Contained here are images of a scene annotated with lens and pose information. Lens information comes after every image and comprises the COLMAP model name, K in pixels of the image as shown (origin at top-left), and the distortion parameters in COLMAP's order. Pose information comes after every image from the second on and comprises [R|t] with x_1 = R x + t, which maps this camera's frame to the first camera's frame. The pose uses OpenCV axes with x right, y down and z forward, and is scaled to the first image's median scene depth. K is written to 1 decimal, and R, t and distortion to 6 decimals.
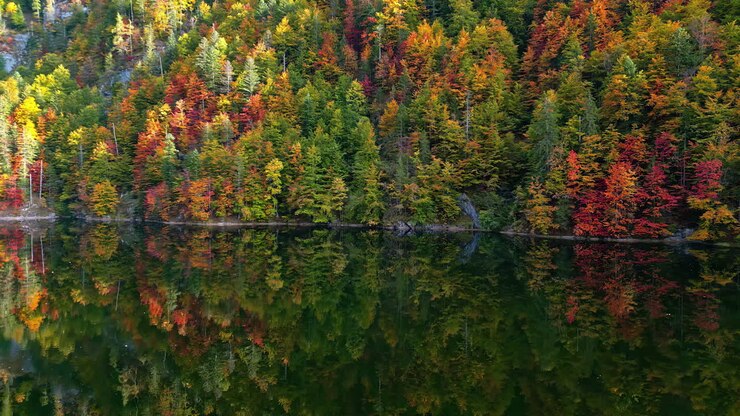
lens RADIAL K [[529.8, 0, 368.3], [0, 529.8, 209.0], [0, 0, 1]] dist [0.045774, -0.022893]
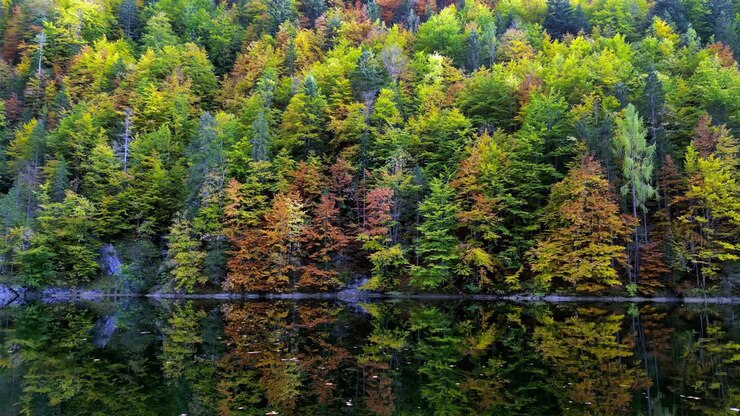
lens RADIAL K [[529.8, 0, 370.1], [0, 529.8, 207.4], [0, 0, 1]] dist [0.045774, -0.022893]
pose [[0.942073, 0.047828, 0.331980, 0.319187], [0.015703, 0.982406, -0.186095, 0.072727], [-0.335040, 0.180528, 0.924747, 0.252861]]
